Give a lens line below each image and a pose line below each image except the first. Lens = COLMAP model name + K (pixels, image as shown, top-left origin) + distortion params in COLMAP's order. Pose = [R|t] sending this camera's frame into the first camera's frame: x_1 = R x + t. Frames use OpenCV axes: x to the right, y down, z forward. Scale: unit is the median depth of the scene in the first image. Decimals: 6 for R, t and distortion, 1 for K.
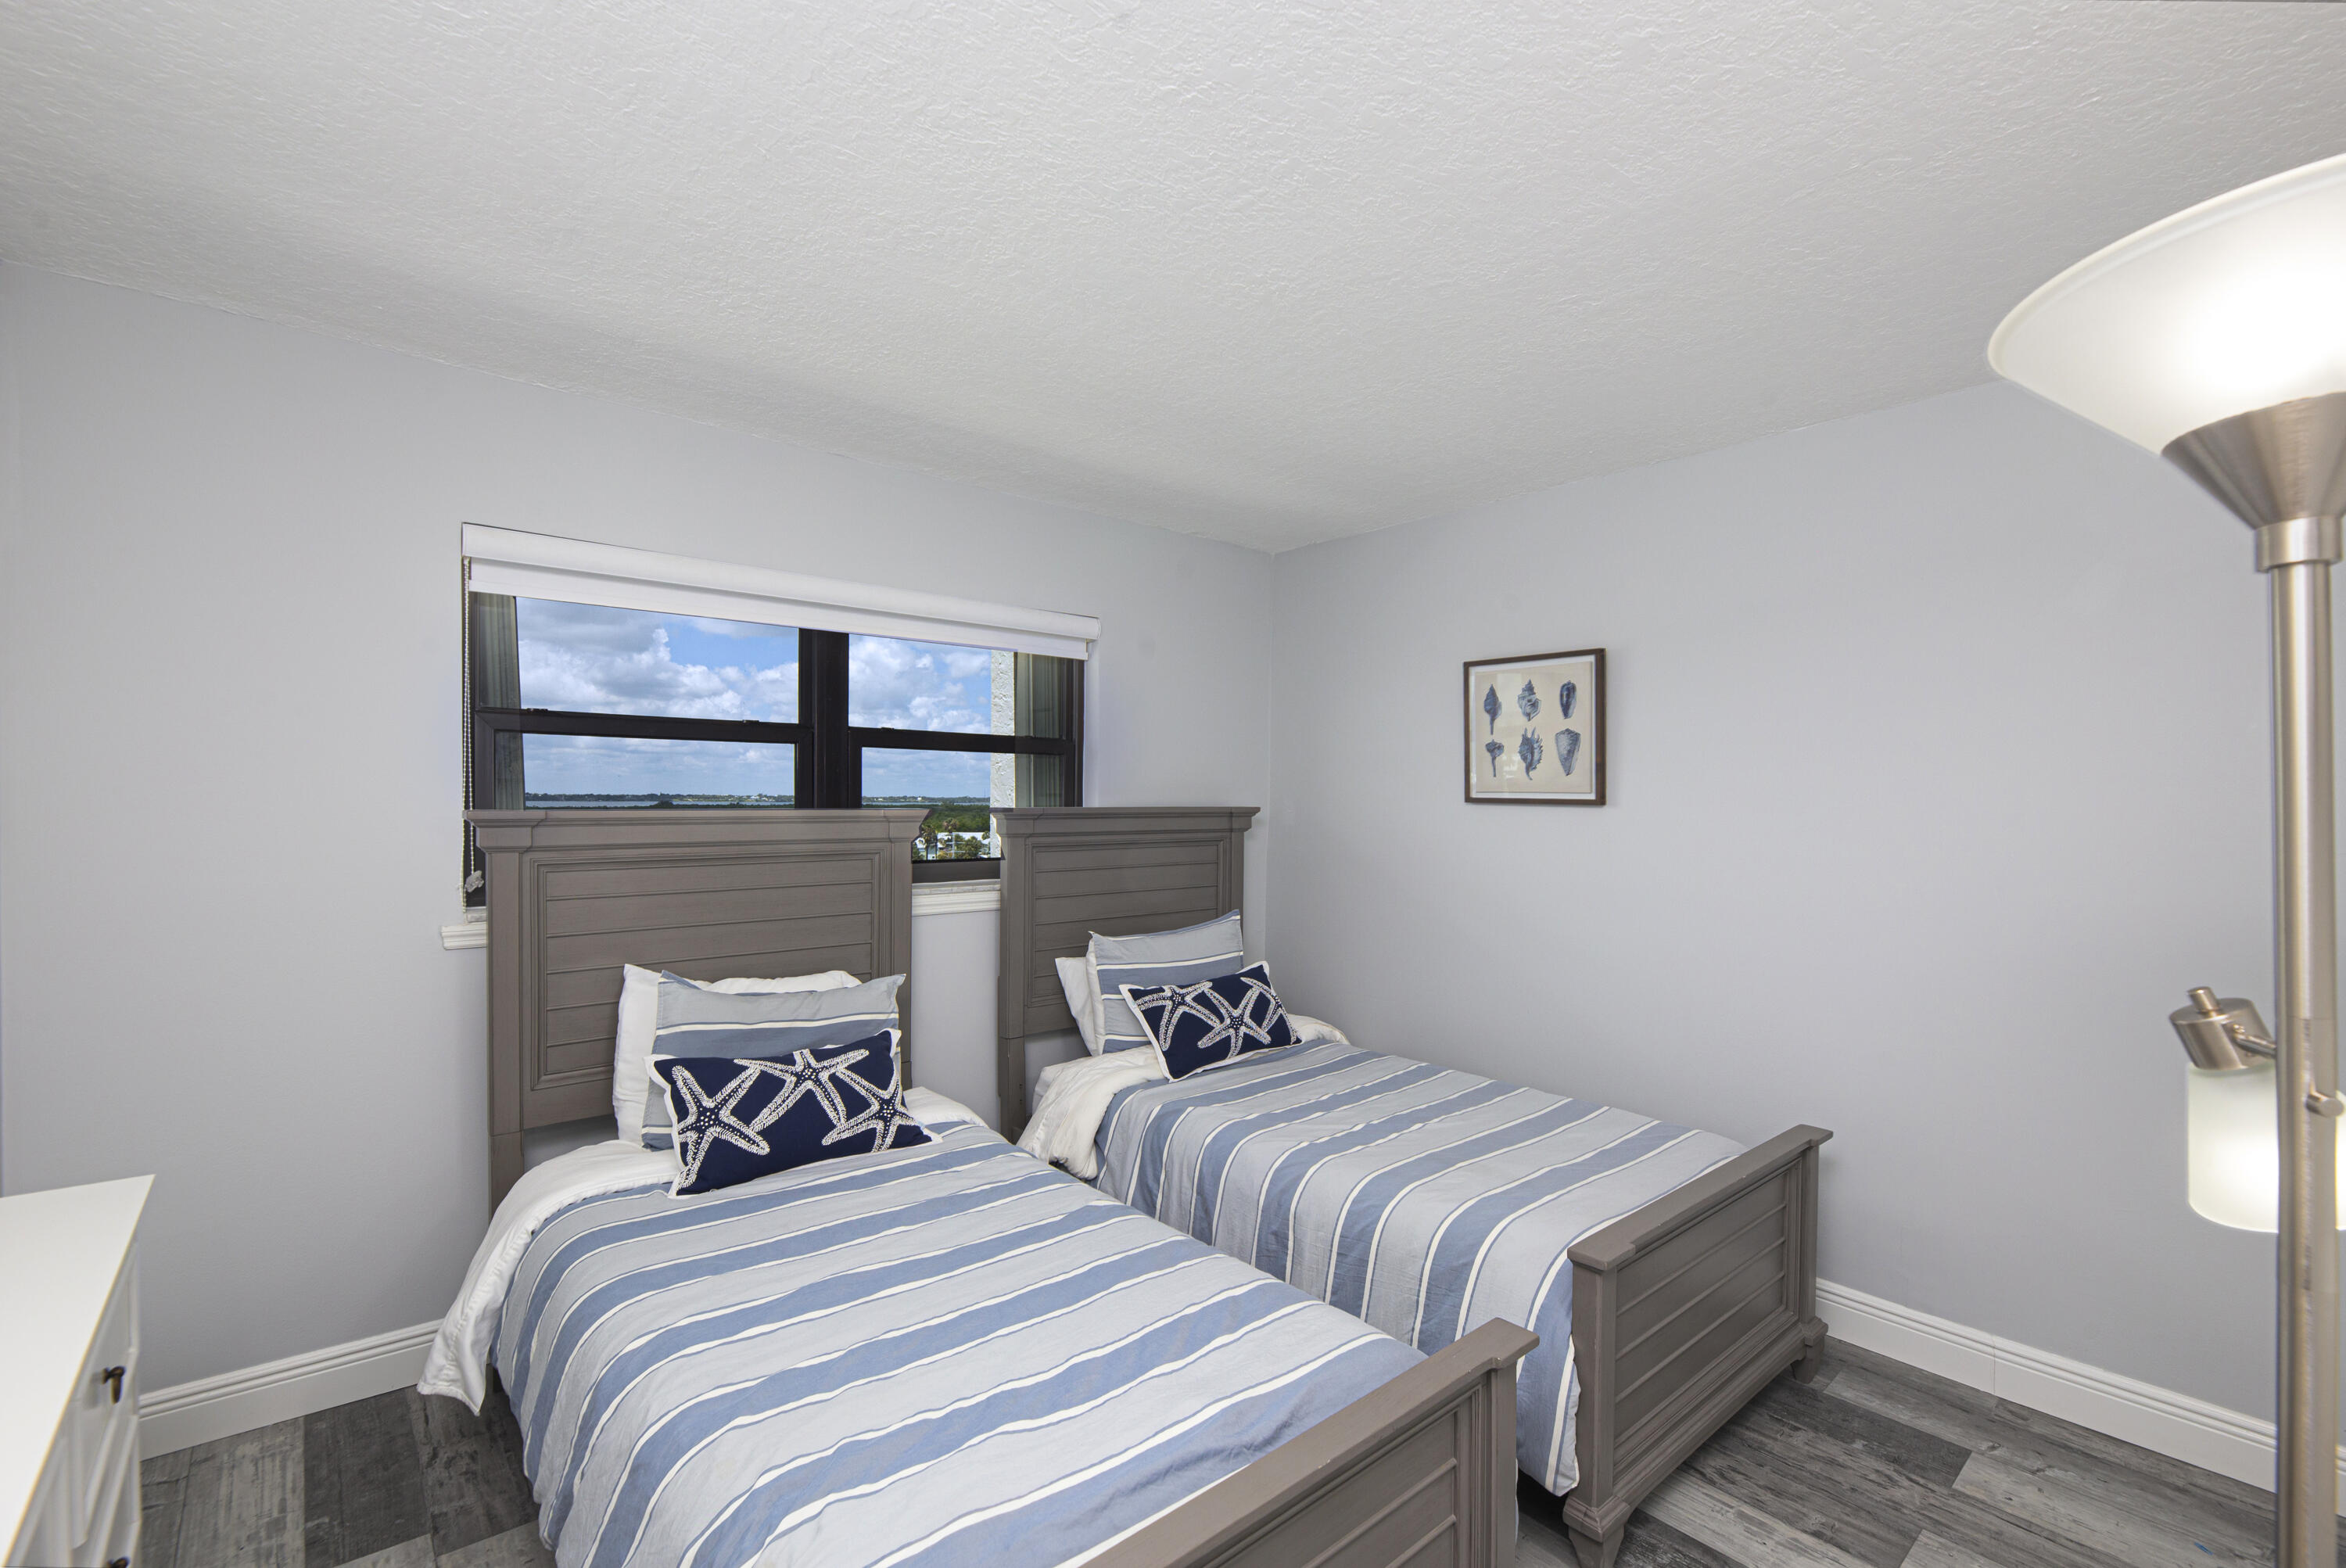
lens RADIAL K [[1025.9, 0, 1169.9], [0, 1025.9, 825.2], [0, 0, 1]] dist [-0.000768, 0.000016]
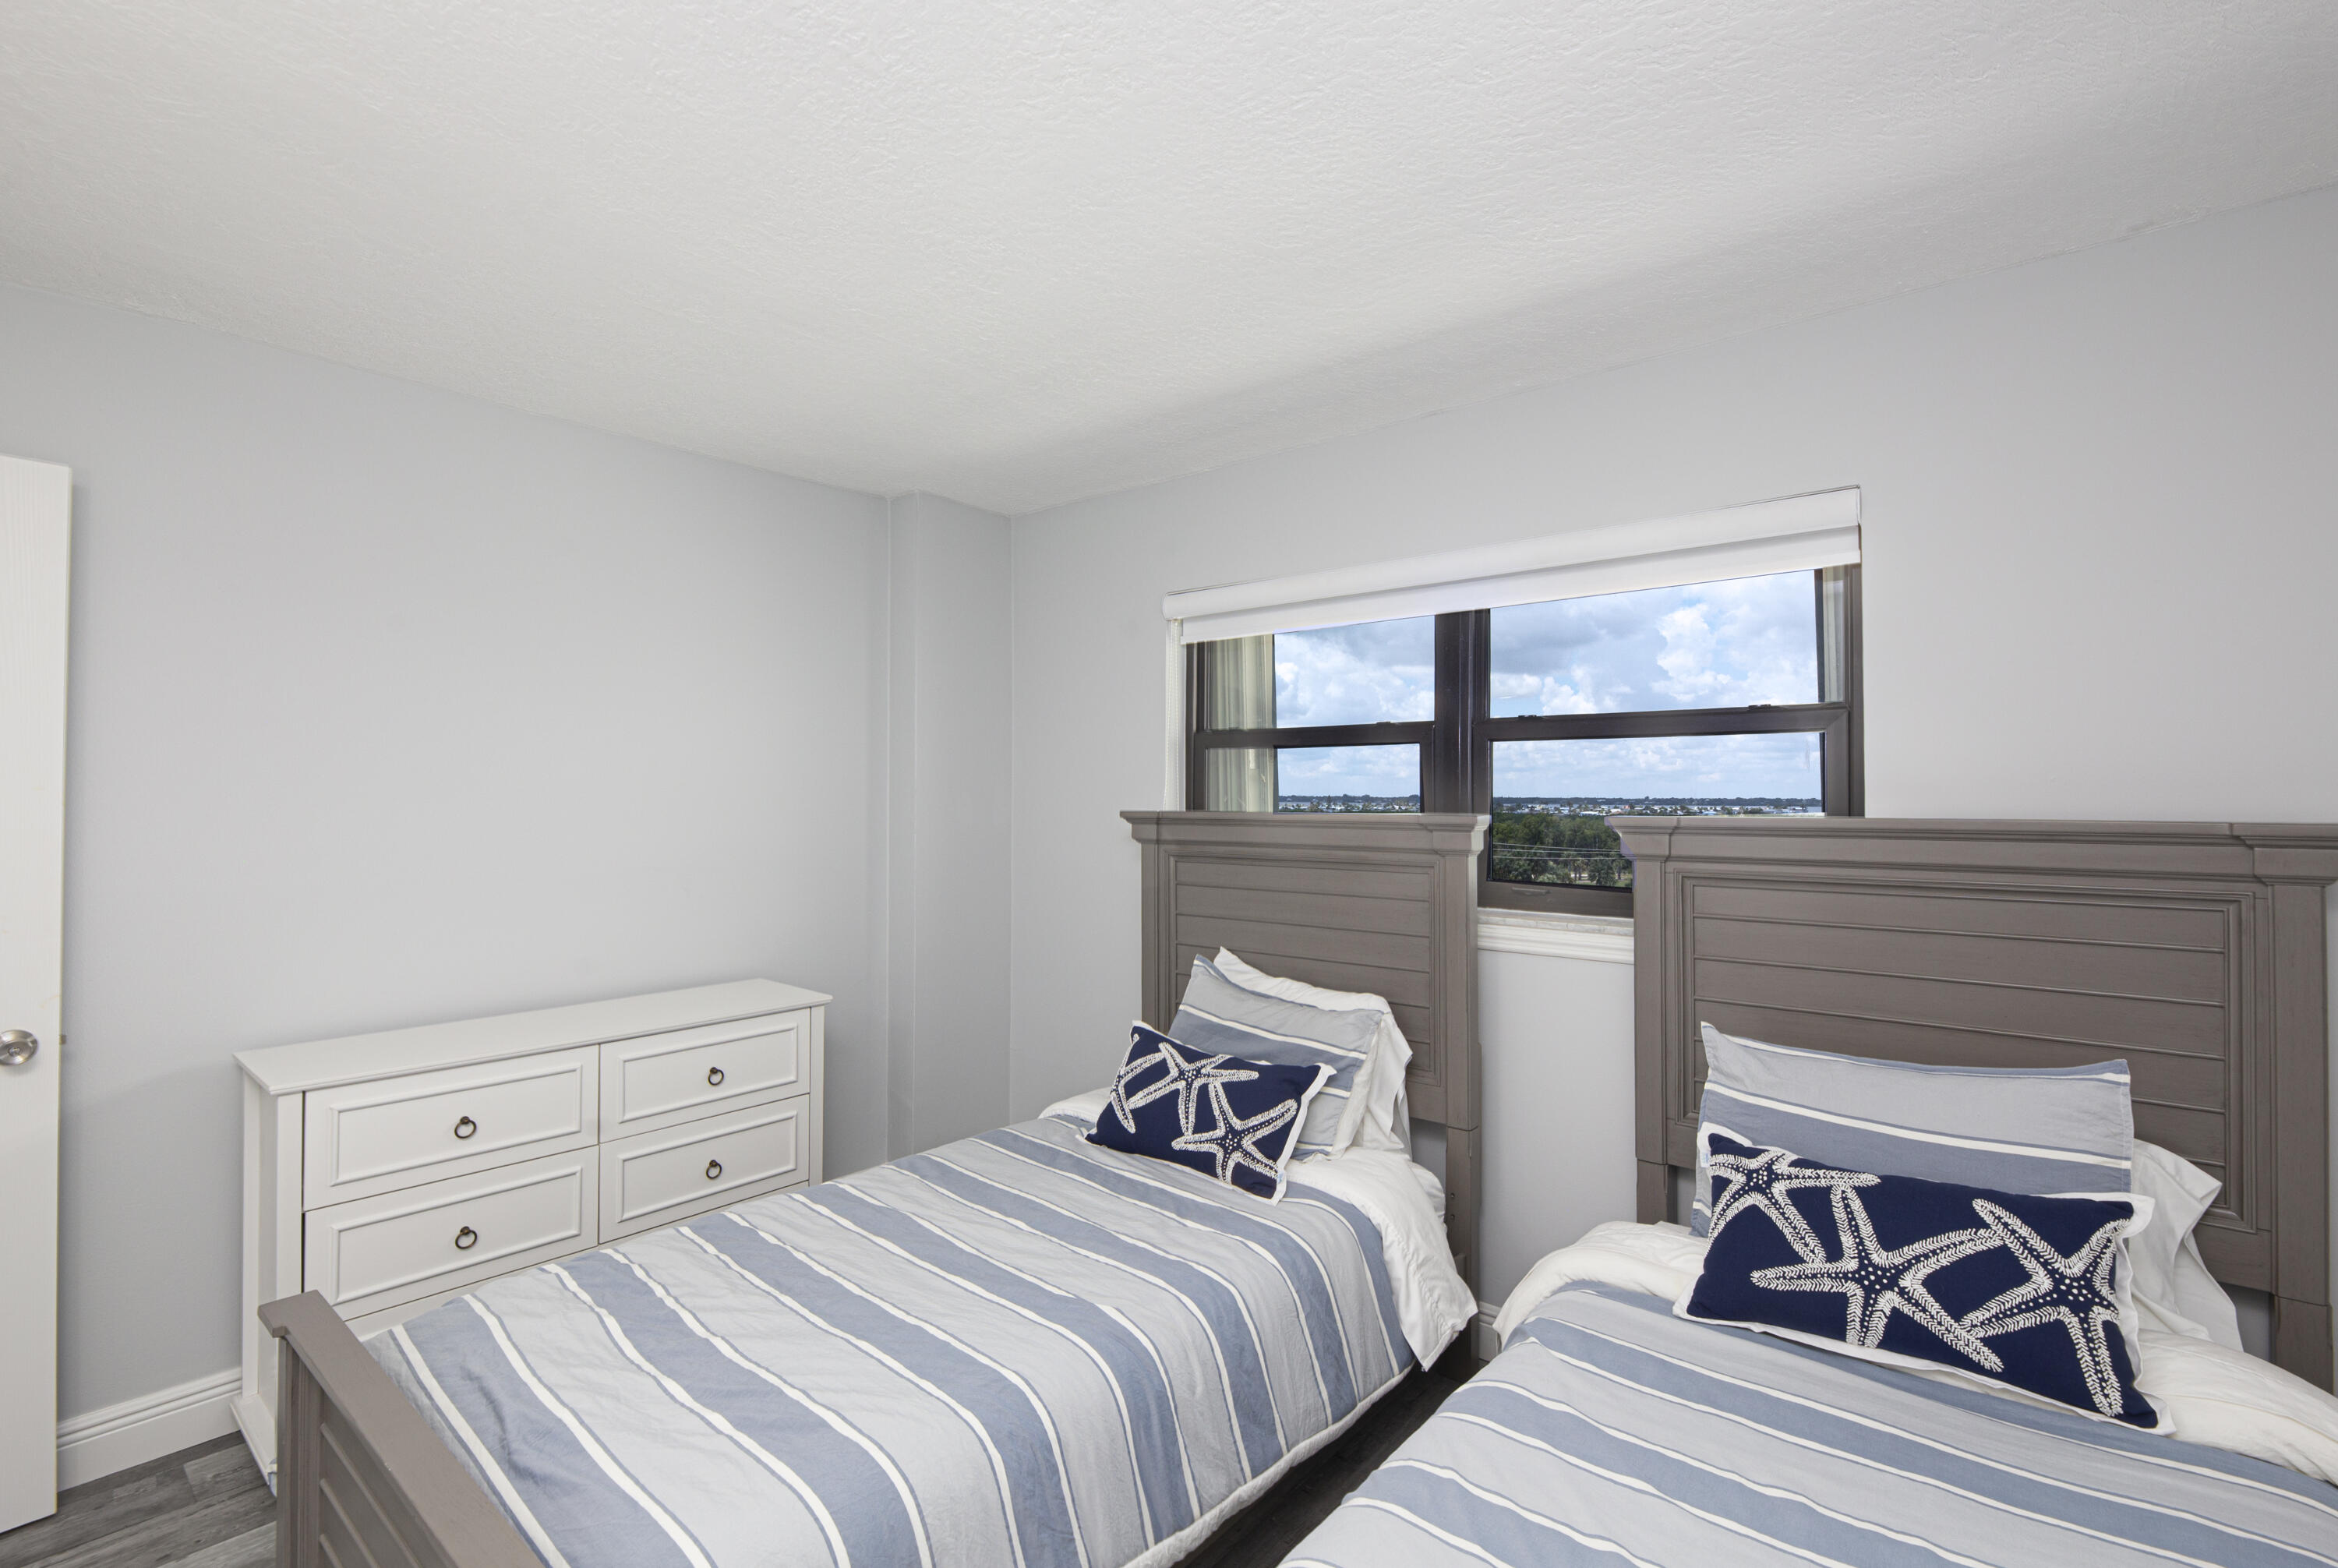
lens RADIAL K [[1044.0, 0, 1168.4], [0, 1044.0, 782.5], [0, 0, 1]] dist [-0.003416, -0.000631]
pose [[0.163222, -0.021036, -0.986365, 0.514754], [-0.029588, 0.999219, -0.026206, -0.012907], [0.986146, 0.033462, 0.162472, 0.627758]]
